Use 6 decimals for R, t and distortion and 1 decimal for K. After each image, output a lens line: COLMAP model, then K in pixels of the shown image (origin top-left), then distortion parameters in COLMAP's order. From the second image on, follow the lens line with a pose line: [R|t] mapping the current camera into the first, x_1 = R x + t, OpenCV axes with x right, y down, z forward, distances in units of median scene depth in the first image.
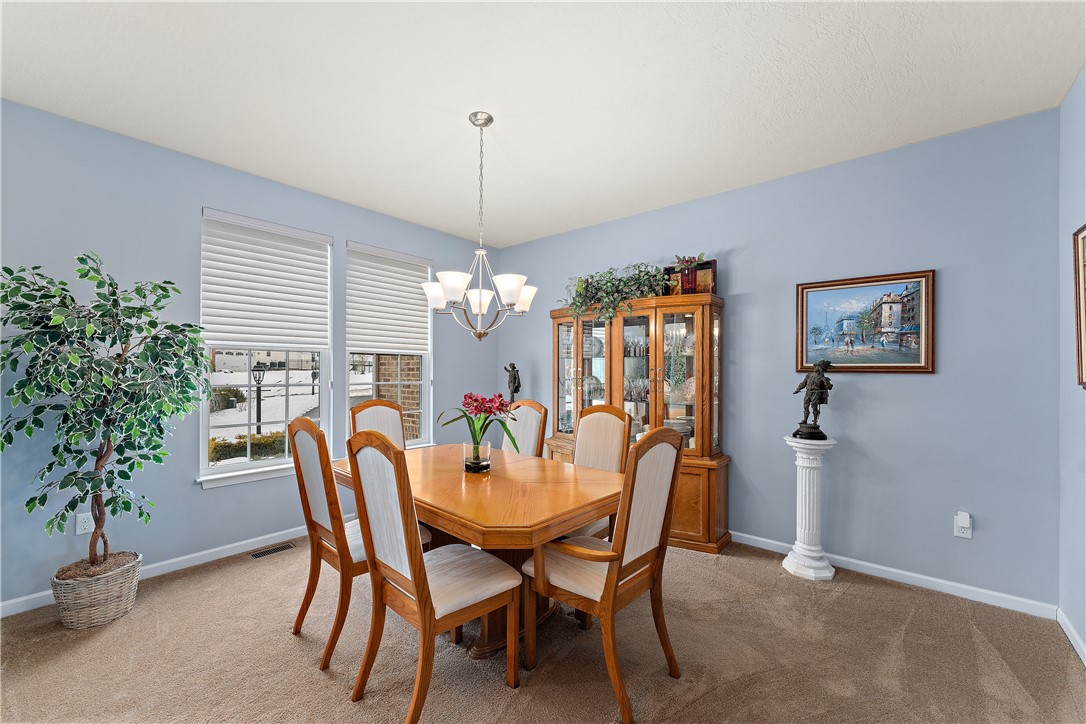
lens RADIAL K [[436.6, 0, 540.0], [0, 436.6, 367.4], [0, 0, 1]] dist [-0.000146, 0.000918]
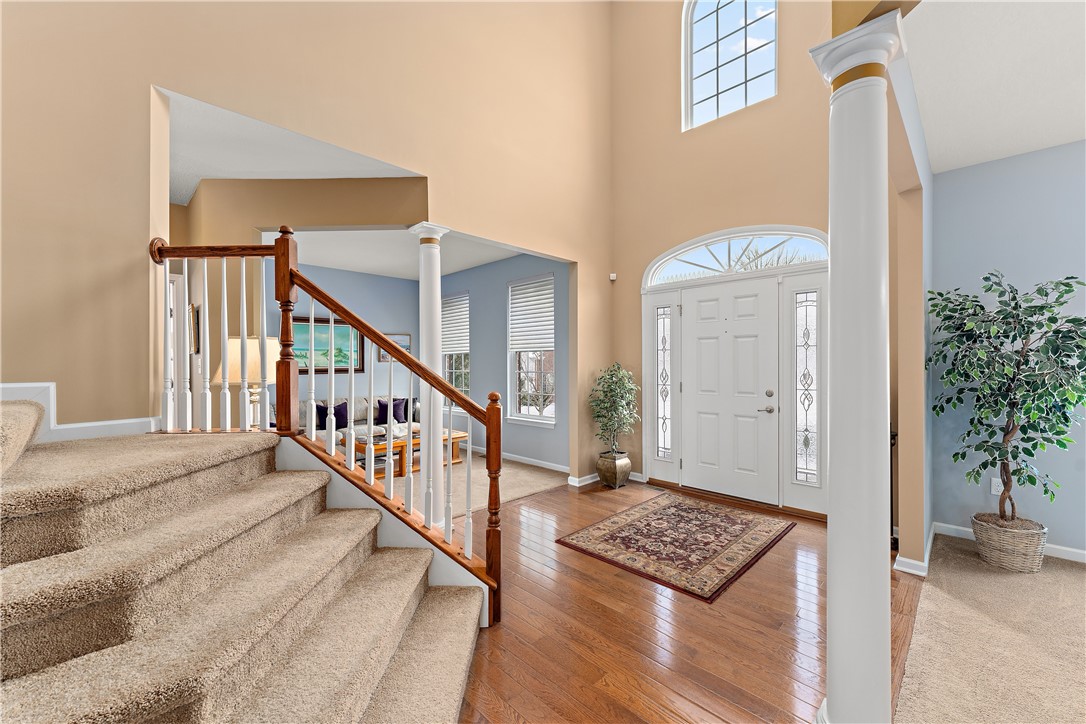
lens RADIAL K [[436.6, 0, 543.3], [0, 436.6, 365.6], [0, 0, 1]] dist [-0.000146, 0.000918]
pose [[-0.066181, 0.002237, -0.997805, 0.296340], [0.013359, 0.999910, 0.001356, -0.002176], [0.997718, -0.013240, -0.066205, -0.207669]]
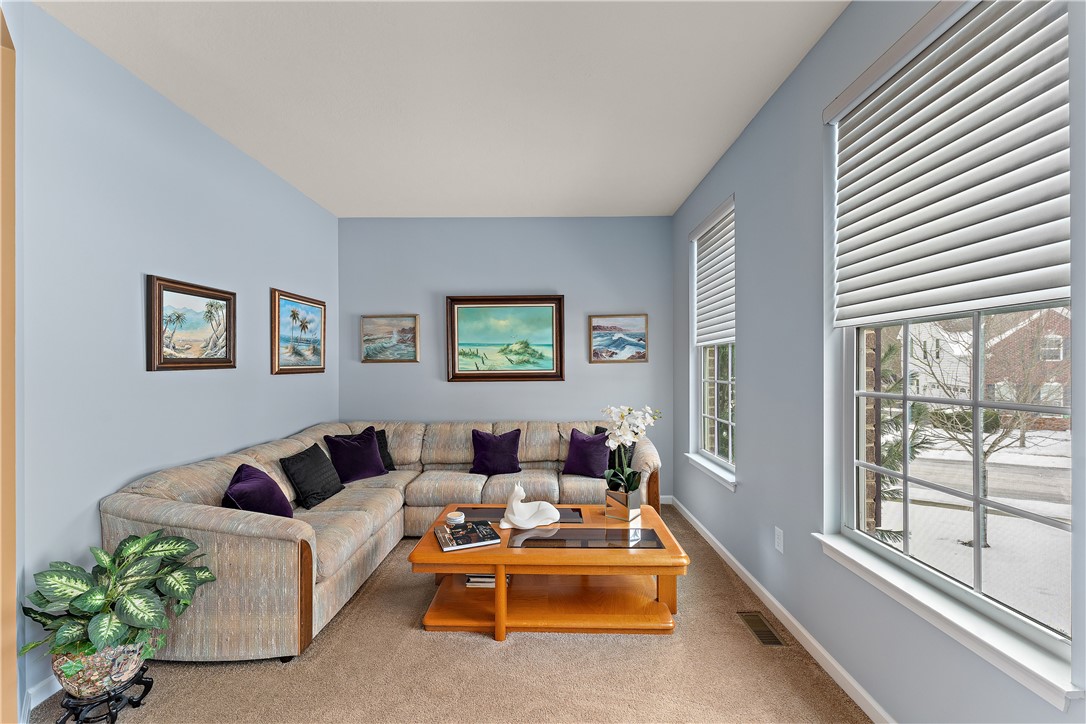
lens RADIAL K [[436.6, 0, 541.8], [0, 436.6, 362.7], [0, 0, 1]] dist [-0.000146, 0.000918]
pose [[-0.766560, -0.006920, -0.642136, -1.368169], [0.005507, 0.999834, -0.017348, -0.009549], [0.642149, -0.016834, -0.766395, -0.297501]]
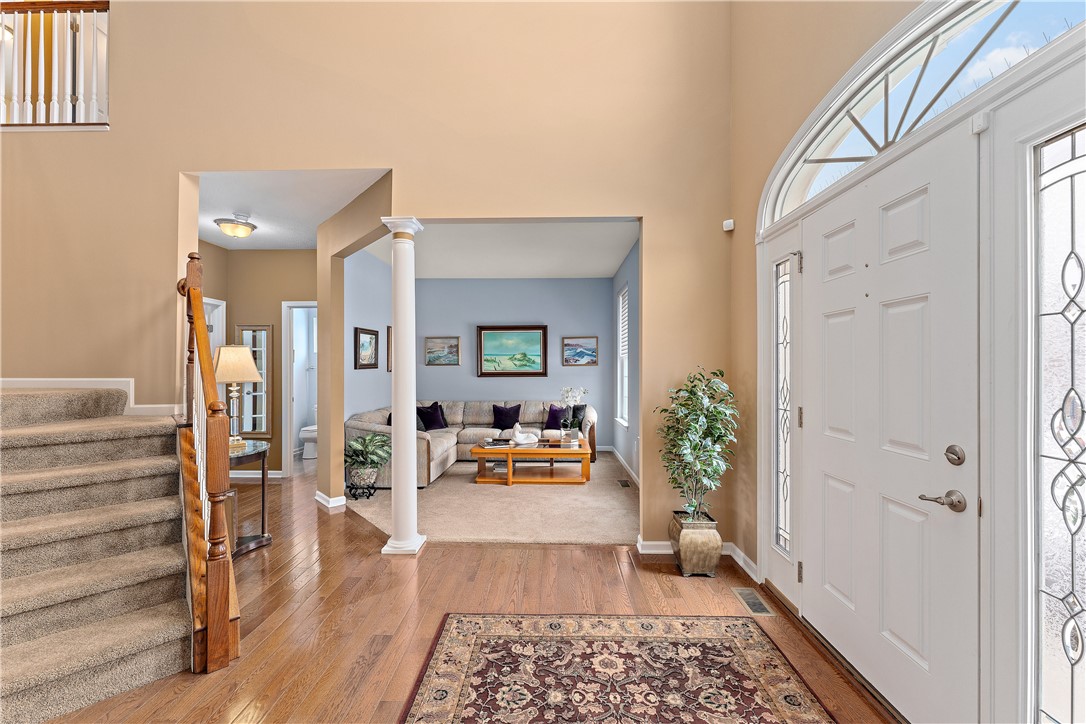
lens RADIAL K [[436.6, 0, 542.7], [0, 436.6, 366.7], [0, 0, 1]] dist [-0.000146, 0.000918]
pose [[-0.775543, -0.006187, -0.631265, -0.669586], [0.002461, 0.999915, -0.012824, 0.004026], [0.631290, -0.011500, -0.775462, 0.697871]]
